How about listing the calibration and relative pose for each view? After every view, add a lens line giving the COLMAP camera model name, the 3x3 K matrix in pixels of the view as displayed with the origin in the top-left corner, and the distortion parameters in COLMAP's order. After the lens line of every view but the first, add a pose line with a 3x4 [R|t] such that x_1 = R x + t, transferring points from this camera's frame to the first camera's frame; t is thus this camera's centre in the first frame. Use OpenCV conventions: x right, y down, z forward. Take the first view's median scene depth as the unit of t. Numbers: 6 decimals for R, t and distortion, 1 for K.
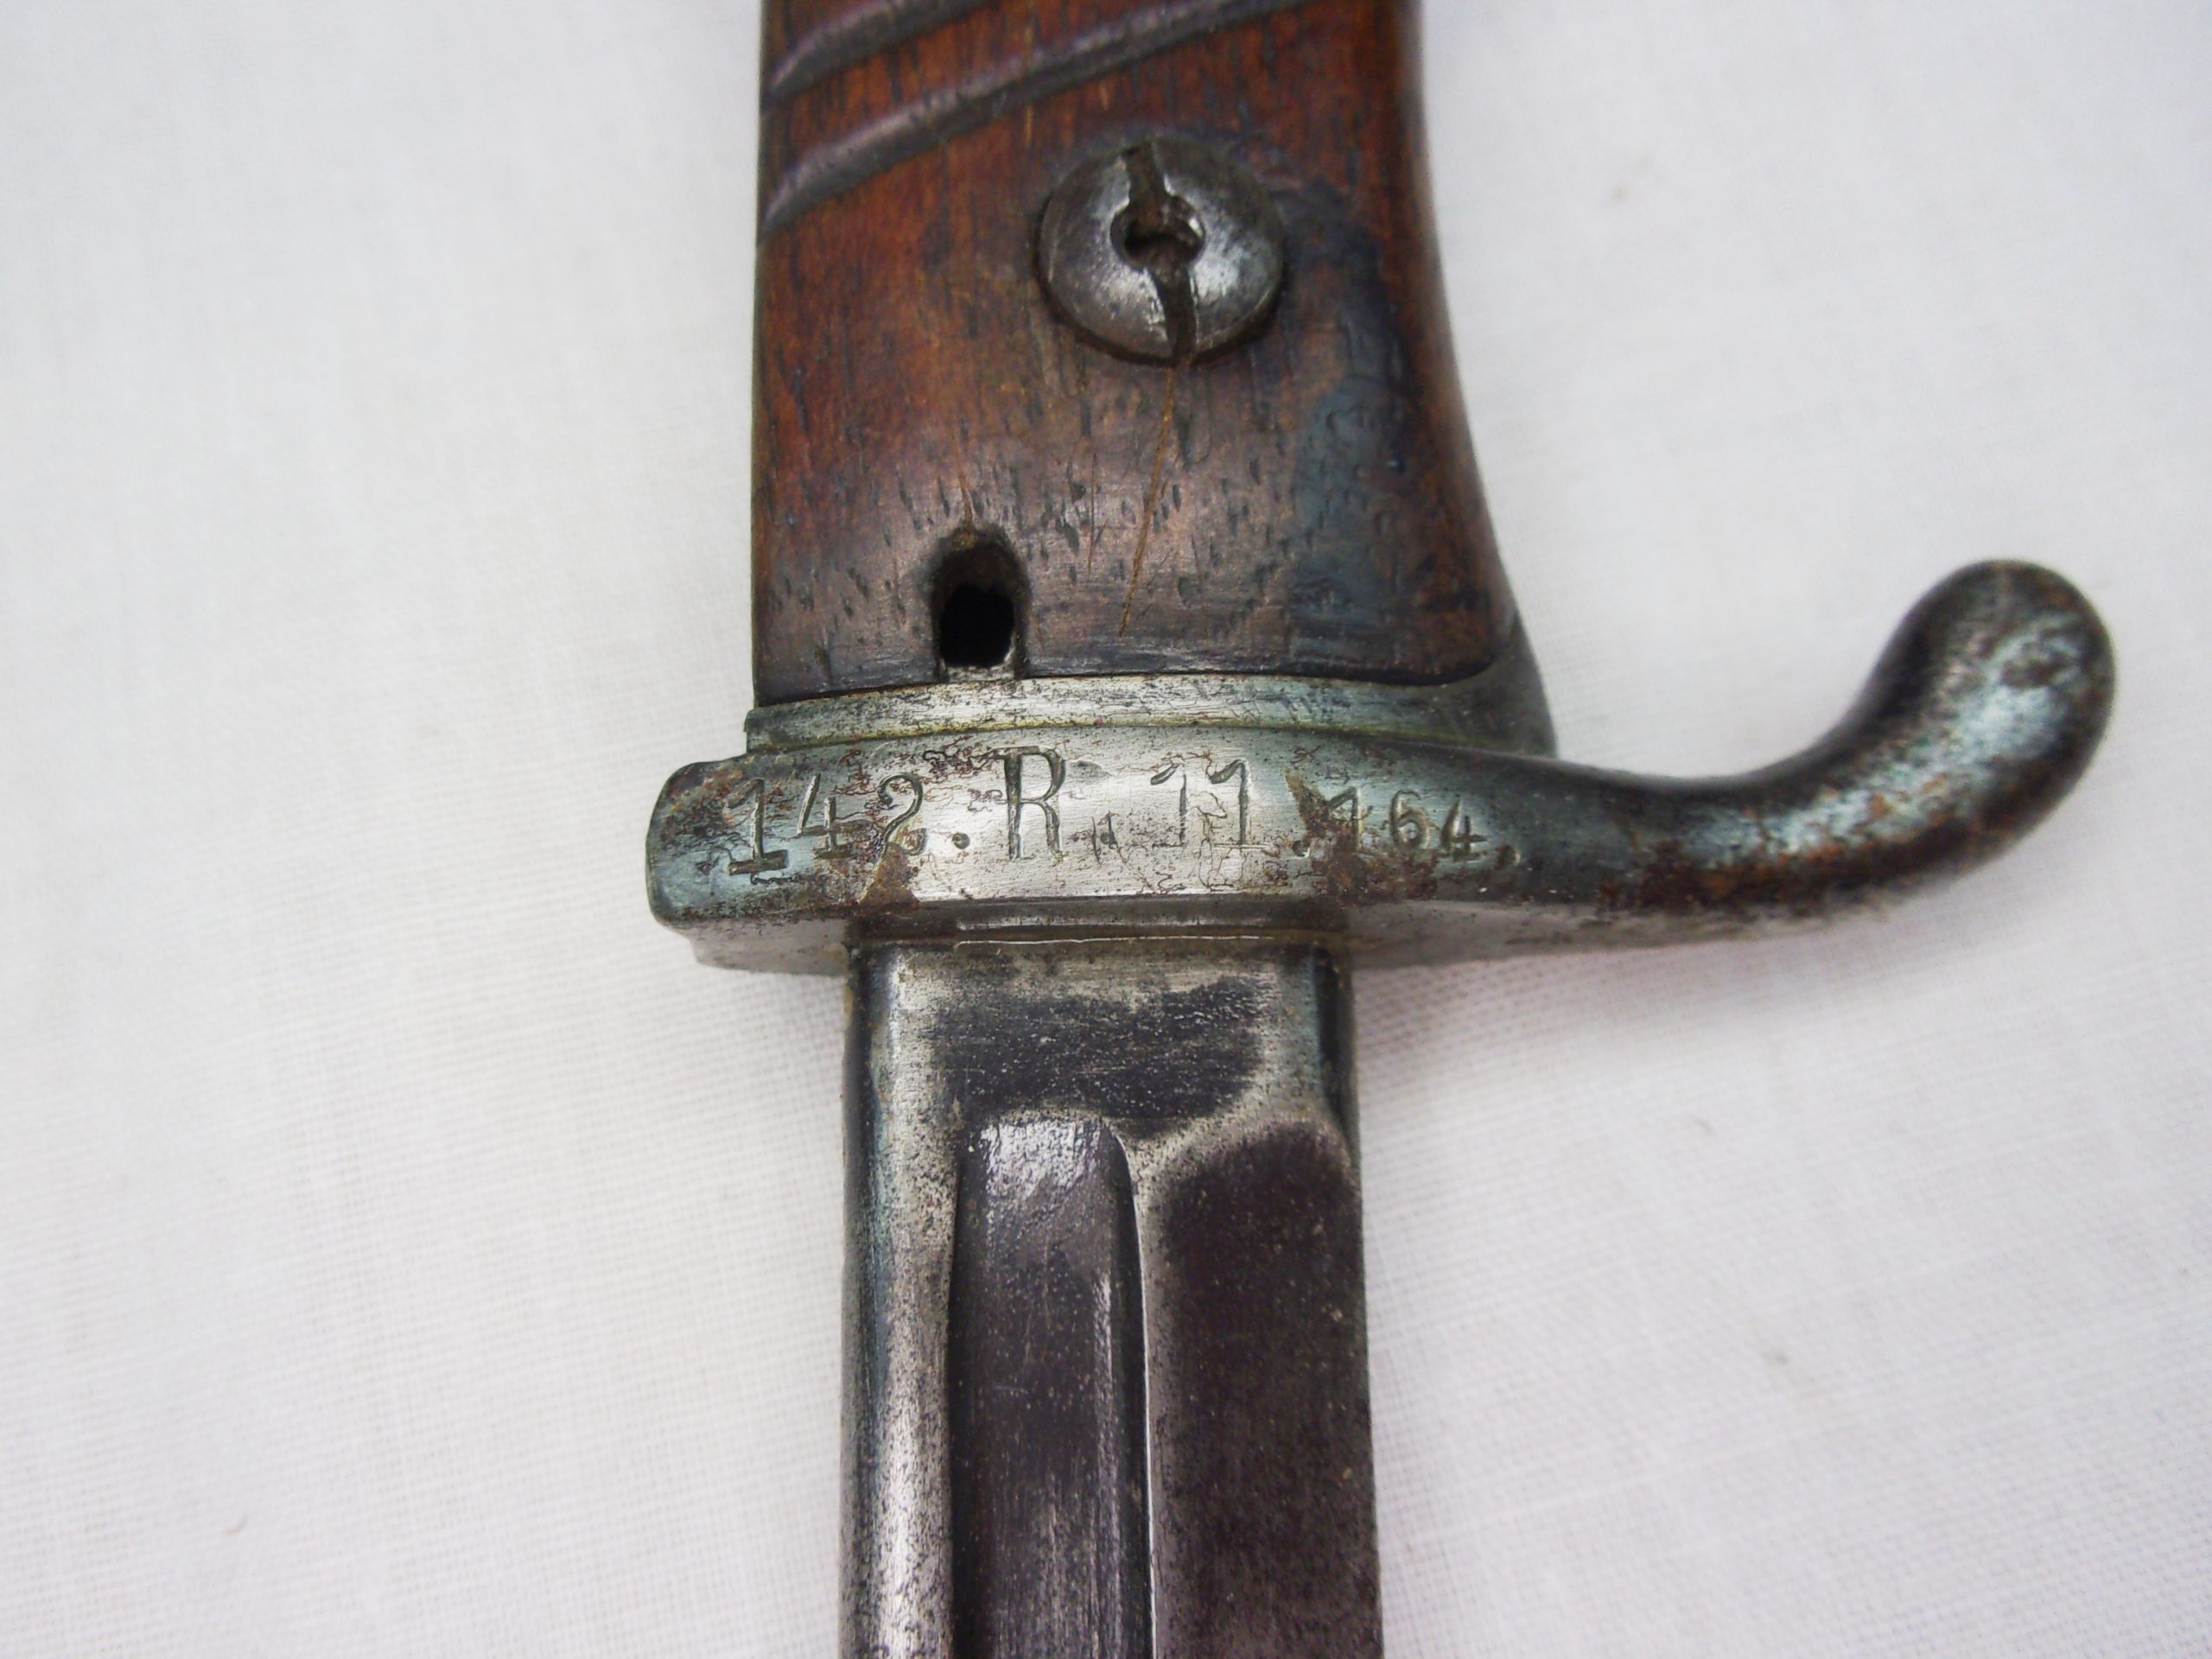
lens RADIAL K [[1750.6, 0, 1106.0], [0, 1750.6, 829.5], [0, 0, 1]] dist [0.006733, 0.010724]
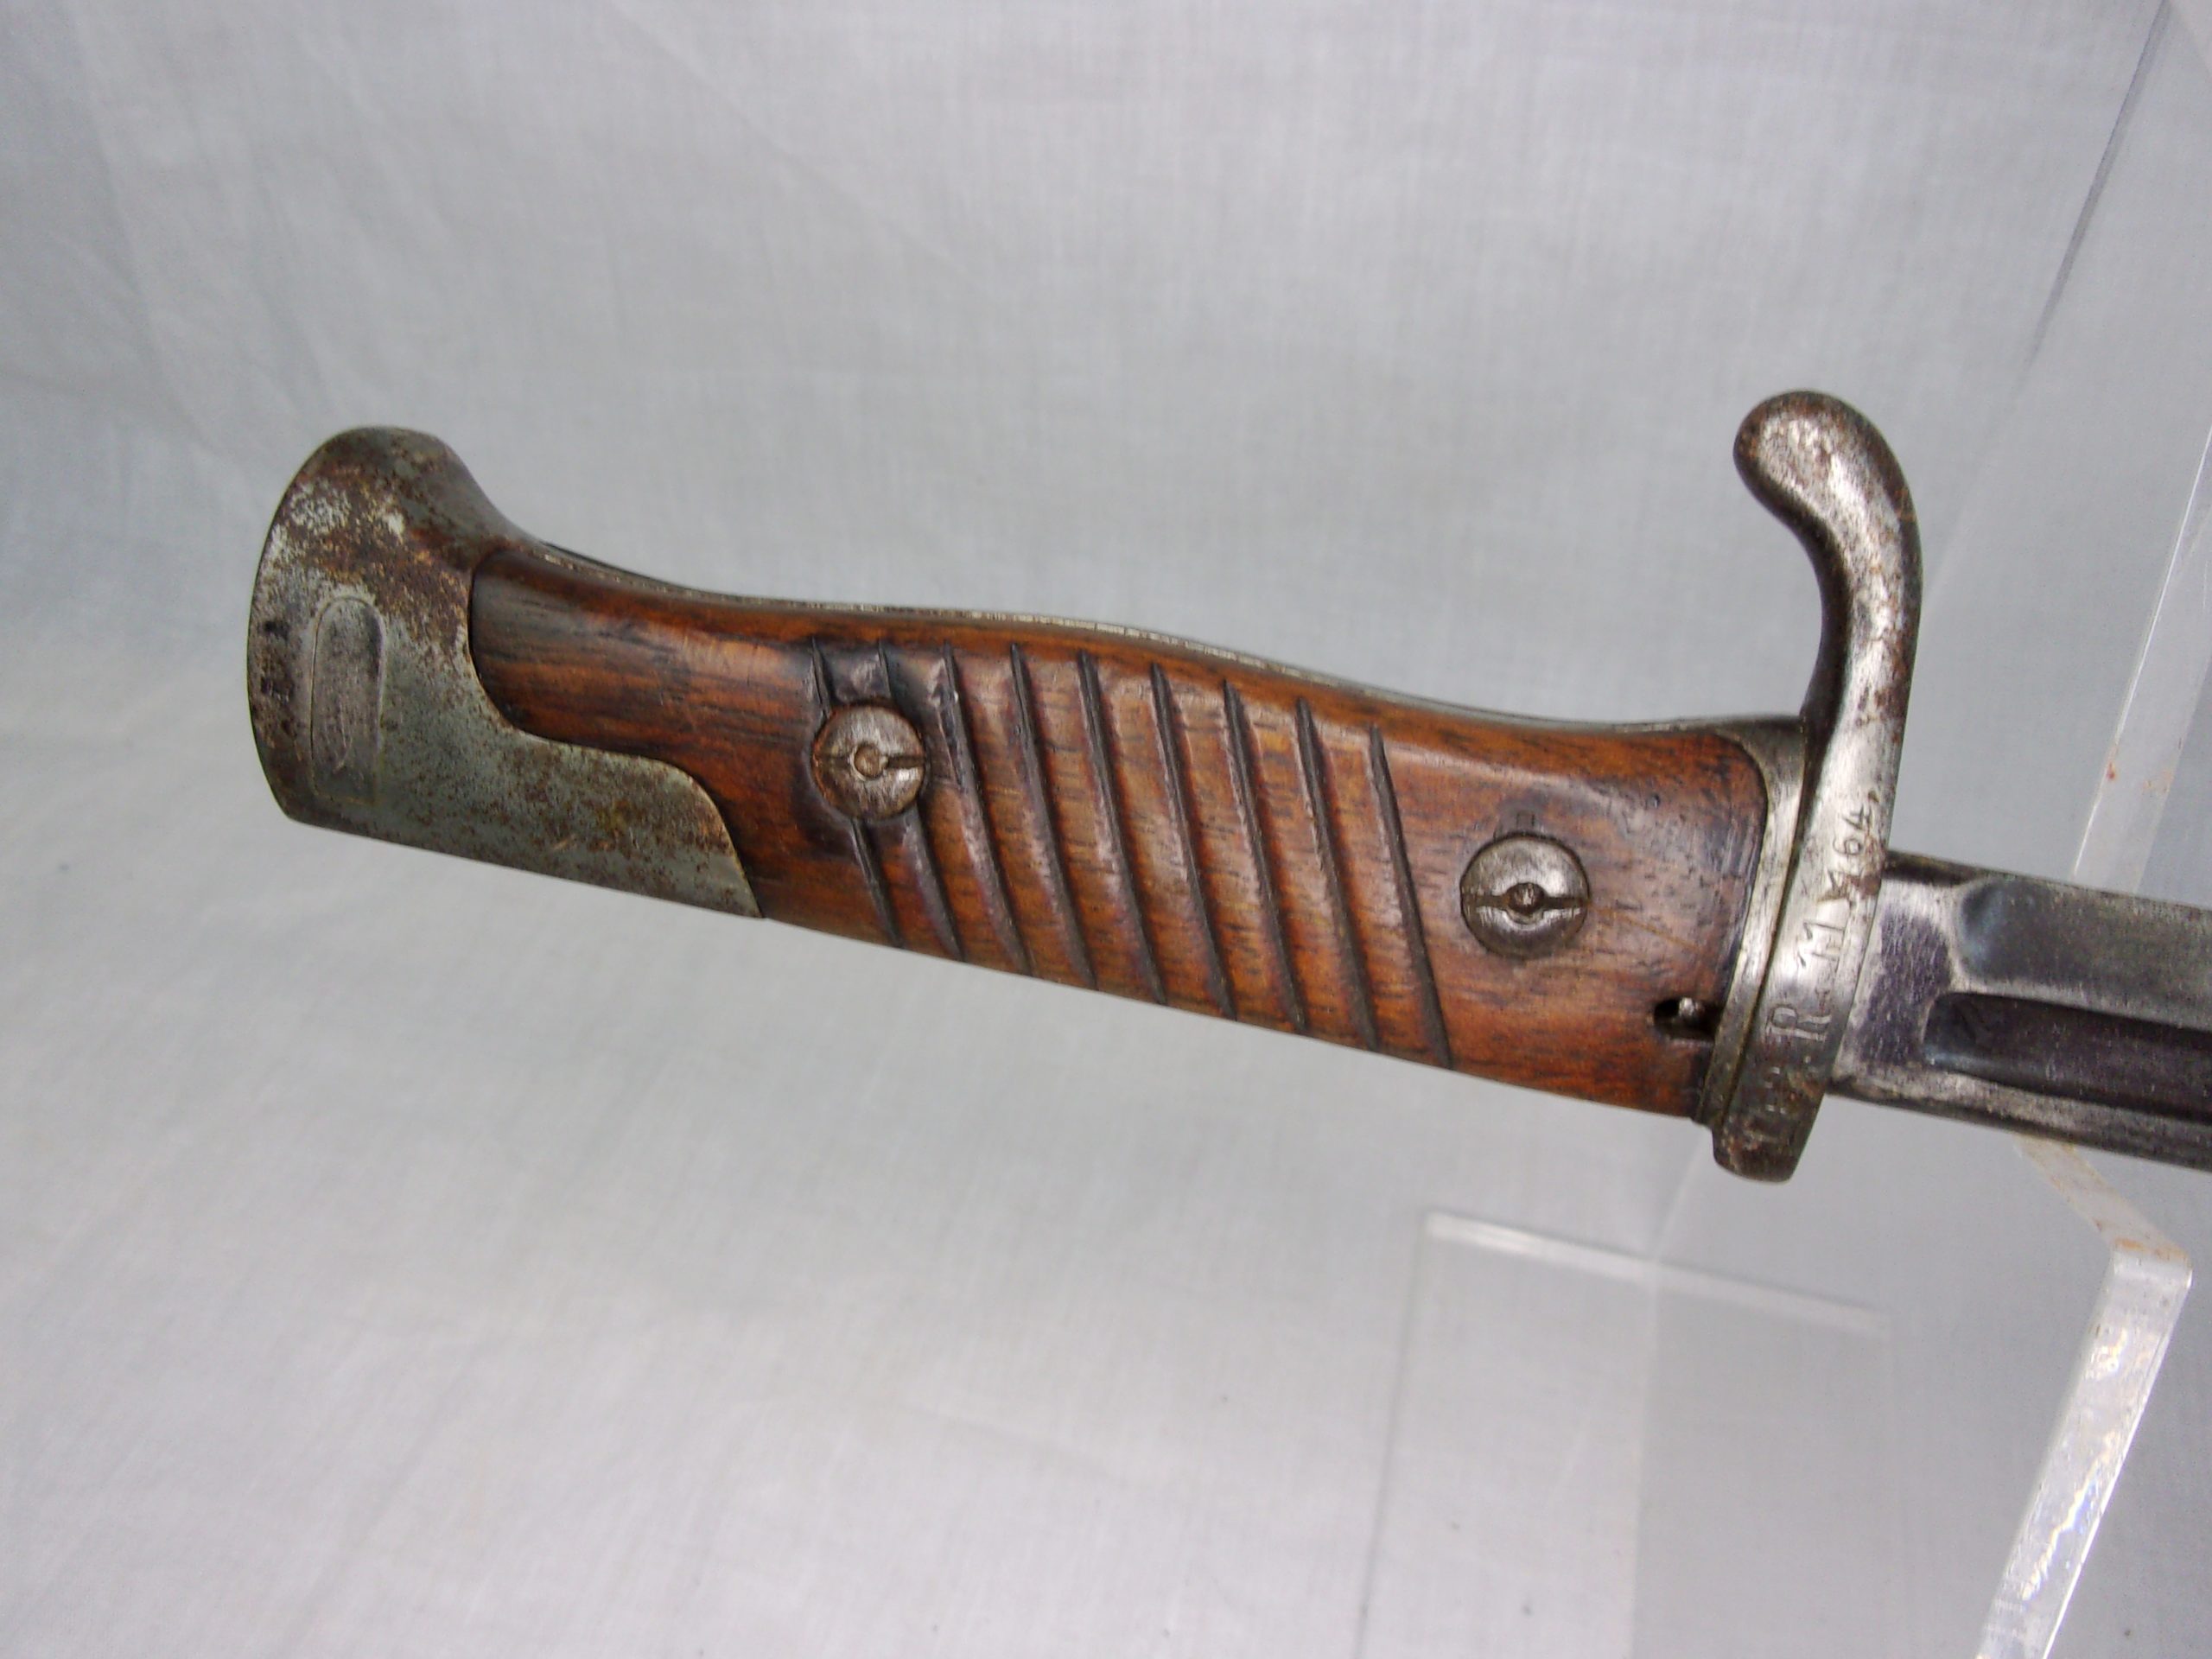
lens RADIAL K [[1750.6, 0, 1106.0], [0, 1750.6, 829.5], [0, 0, 1]] dist [0.006733, 0.010724]
pose [[0.177014, -0.958129, -0.225067, 0.483797], [0.984177, 0.174141, 0.032721, -0.902119], [0.007843, -0.227298, 0.973794, -0.969066]]
